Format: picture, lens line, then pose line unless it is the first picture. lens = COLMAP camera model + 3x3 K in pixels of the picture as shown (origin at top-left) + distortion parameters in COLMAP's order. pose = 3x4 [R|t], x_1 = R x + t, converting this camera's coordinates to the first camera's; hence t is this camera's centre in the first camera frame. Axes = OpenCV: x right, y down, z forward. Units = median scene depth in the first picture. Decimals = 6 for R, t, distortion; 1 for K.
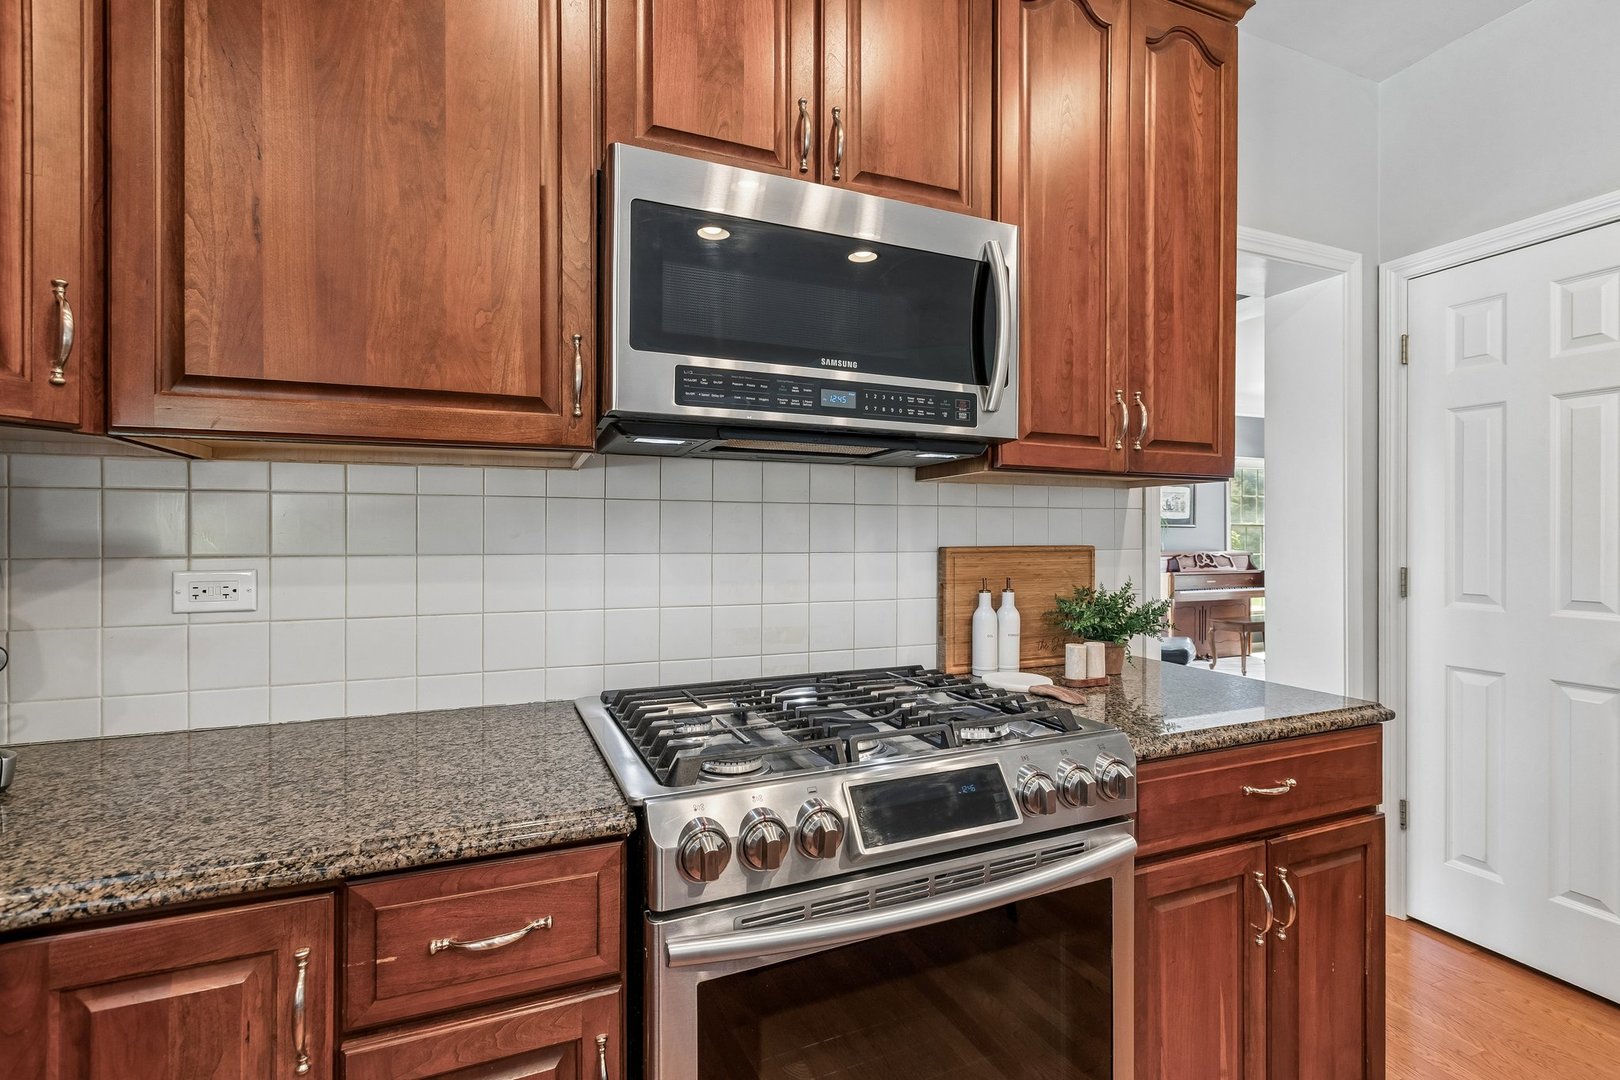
lens RADIAL K [[739.0, 0, 811.2], [0, 739.0, 534.9], [0, 0, 1]] dist [0.002148, -0.000850]
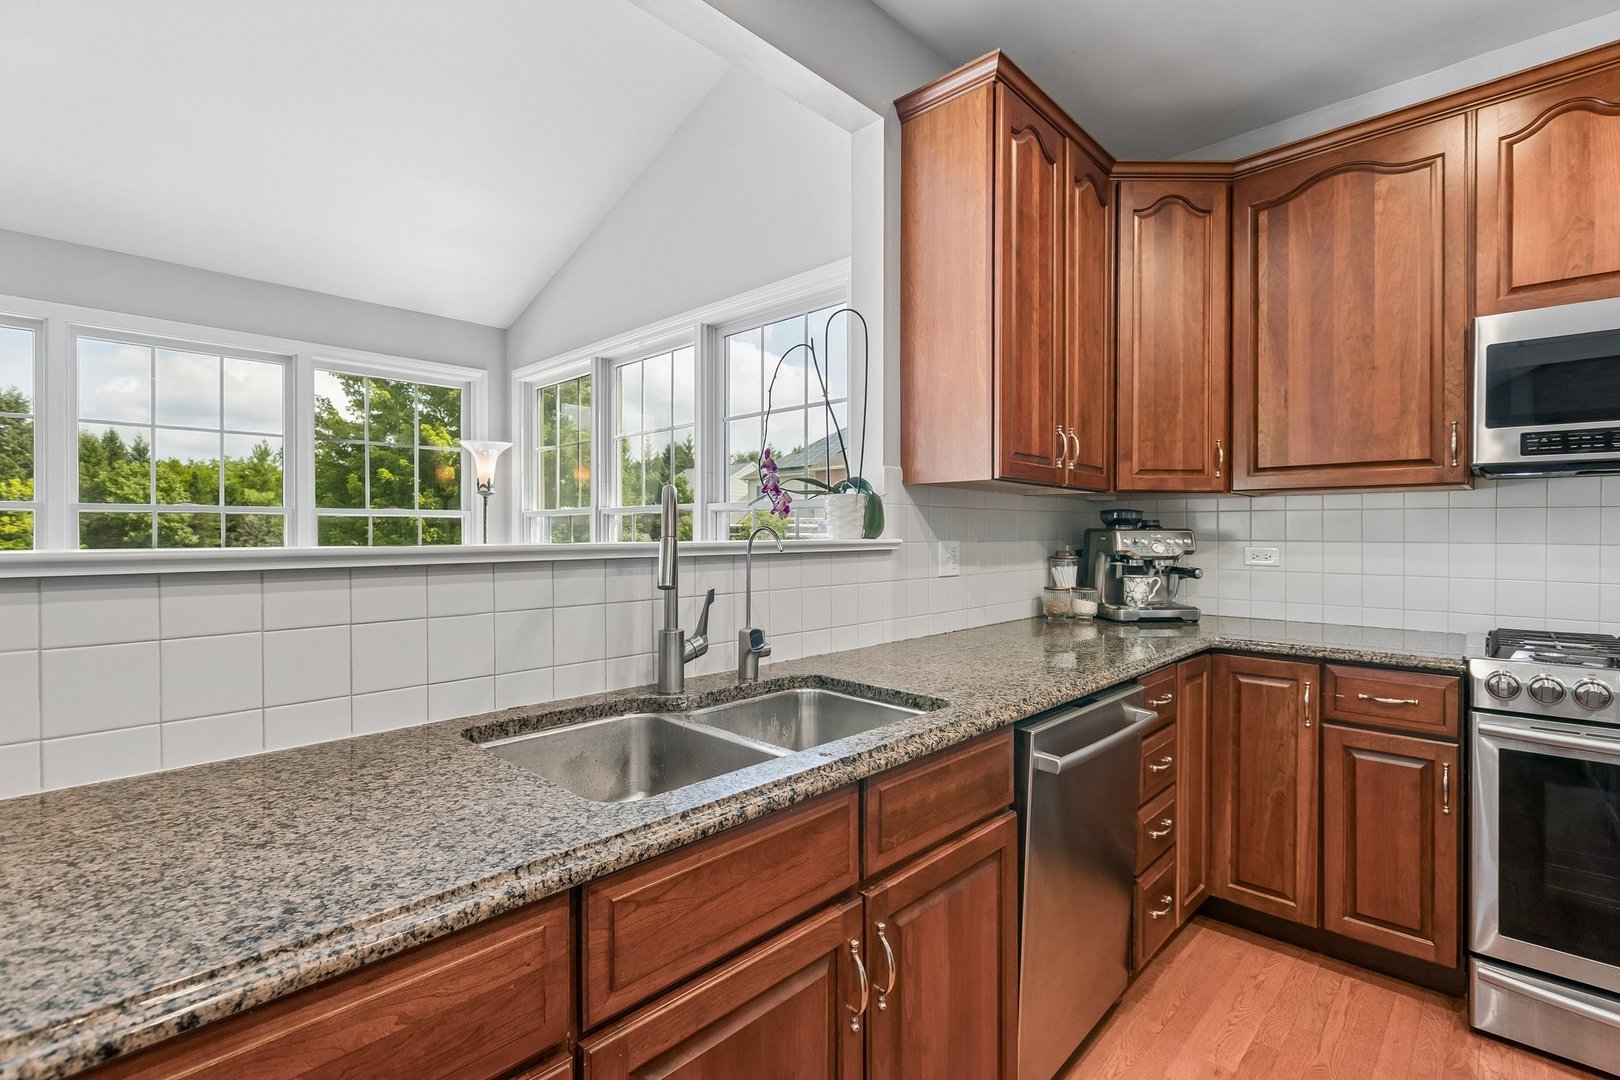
lens RADIAL K [[739.0, 0, 811.2], [0, 739.0, 534.9], [0, 0, 1]] dist [0.002148, -0.000850]
pose [[0.398380, 0.006183, -0.917200, 0.762715], [0.001219, 0.999973, 0.007270, -0.006497], [0.917220, -0.004014, 0.398362, -1.243897]]
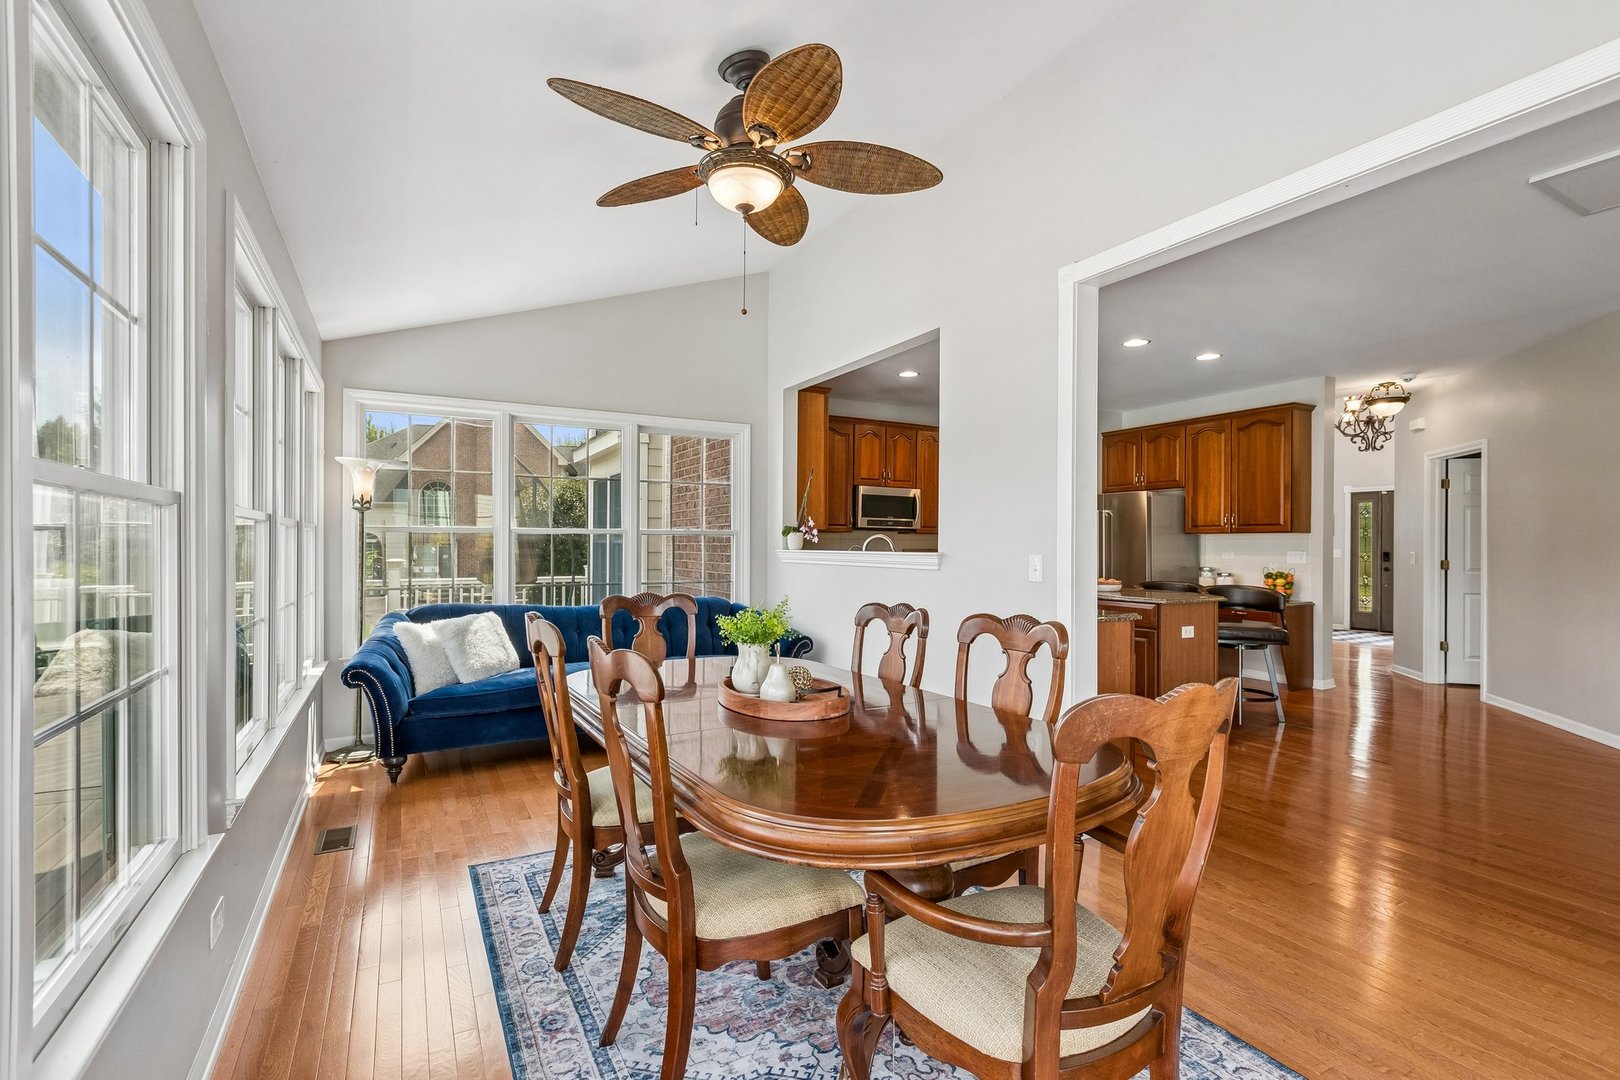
lens RADIAL K [[736.7, 0, 810.0], [0, 736.7, 540.0], [0, 0, 1]] dist [0.003424, -0.000241]
pose [[0.994006, 0.006912, 0.109110, -1.401307], [-0.006833, 0.999976, -0.001095, -0.041438], [-0.109115, 0.000343, 0.994029, -5.406244]]
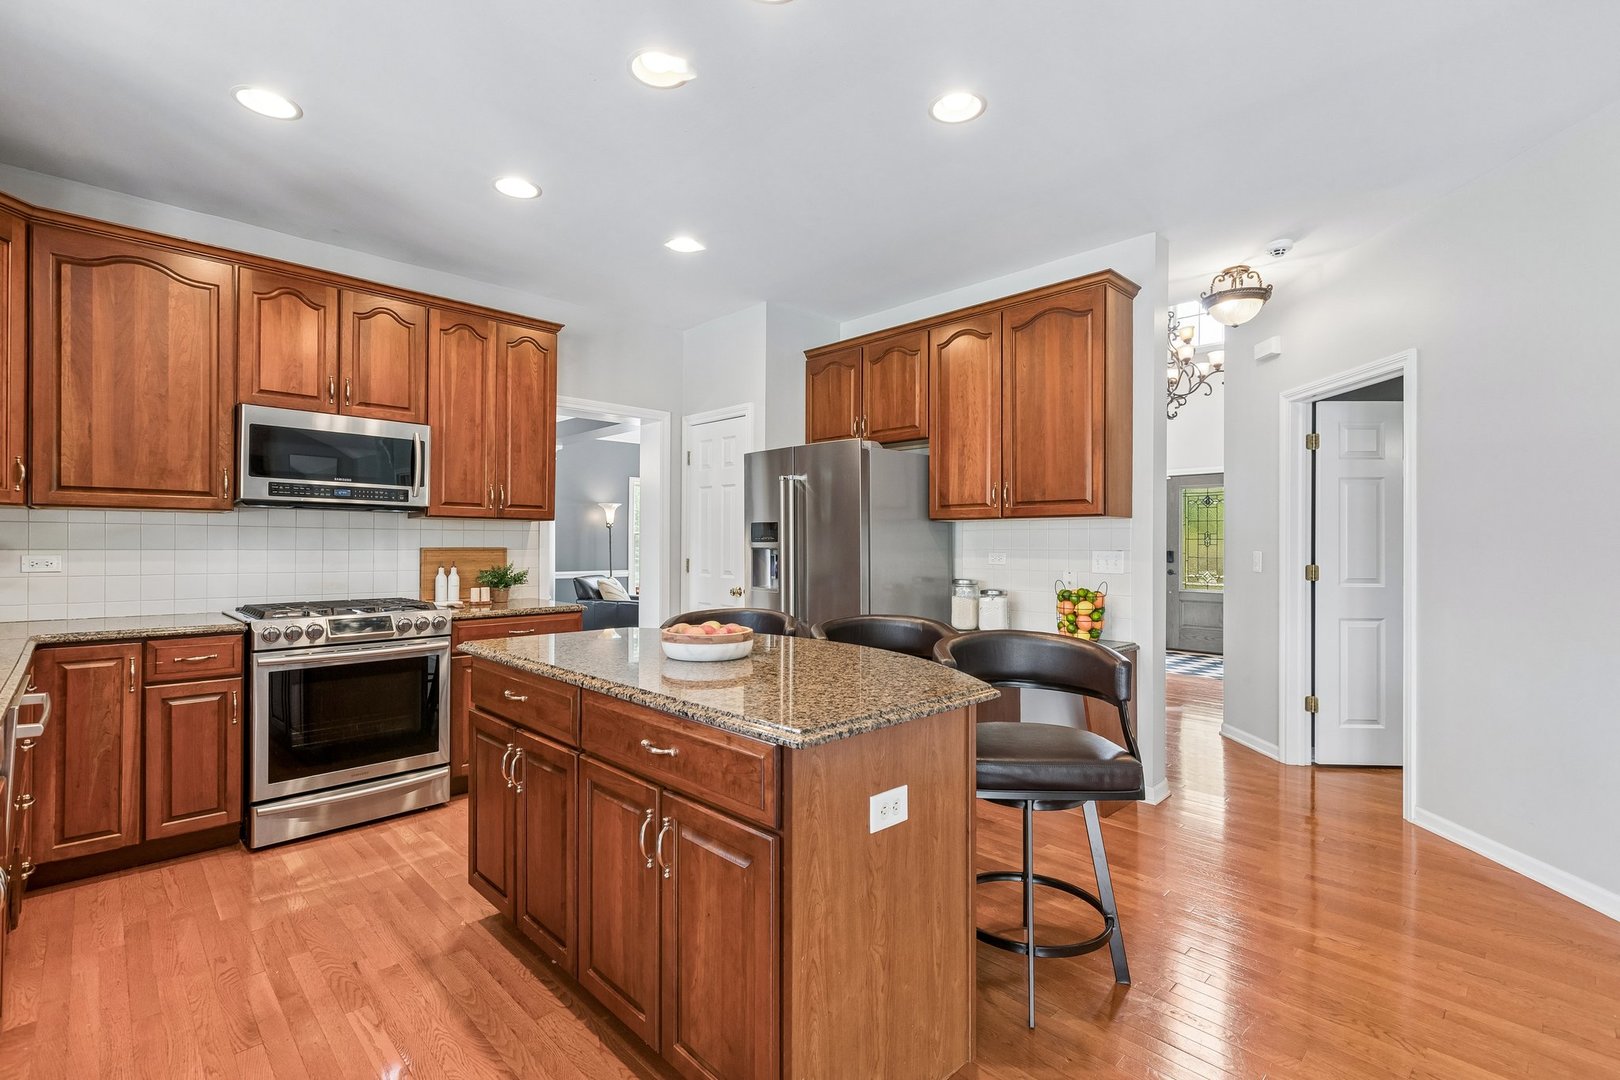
lens RADIAL K [[736.7, 0, 810.0], [0, 736.7, 540.0], [0, 0, 1]] dist [0.003424, -0.000241]
pose [[0.928426, 0.007726, 0.371436, 0.709931], [-0.006846, 0.999970, -0.003688, -0.011363], [-0.371454, 0.000881, 0.928451, -2.451076]]
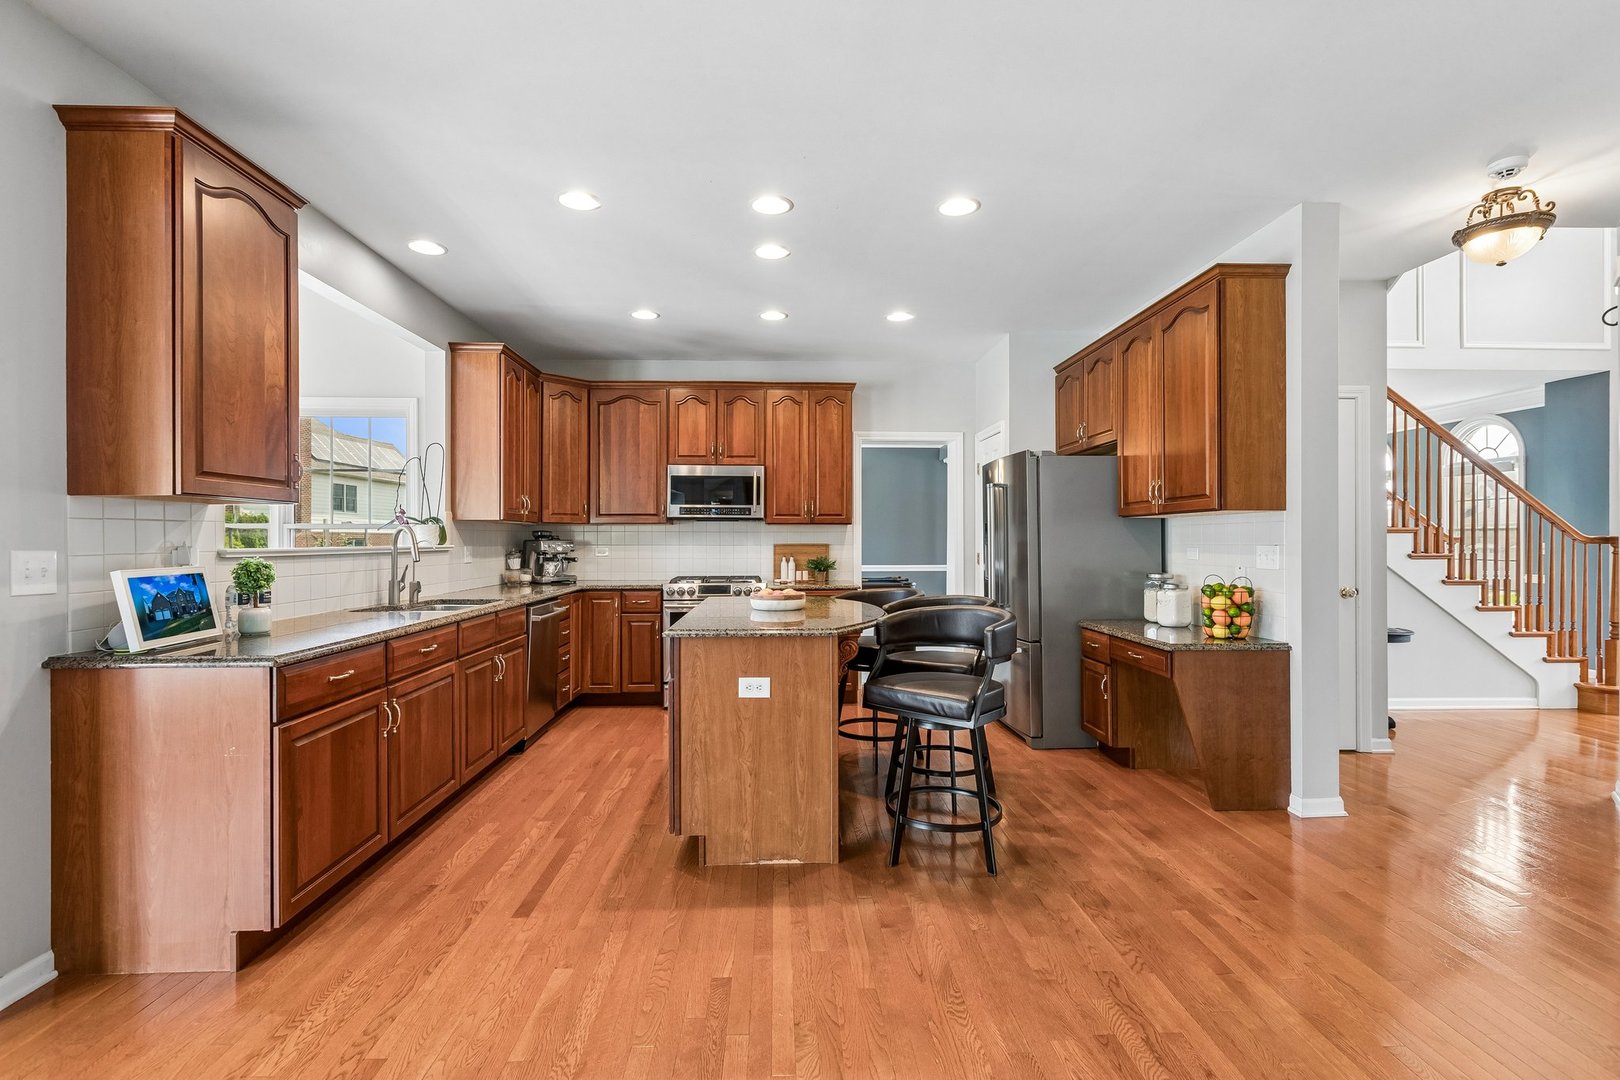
lens RADIAL K [[739.0, 0, 811.2], [0, 739.0, 534.9], [0, 0, 1]] dist [0.002148, -0.000850]
pose [[0.940835, -0.002502, -0.338856, 2.431872], [0.001275, 0.999992, -0.003845, -0.019775], [0.338863, 0.003185, 0.940831, -3.531840]]
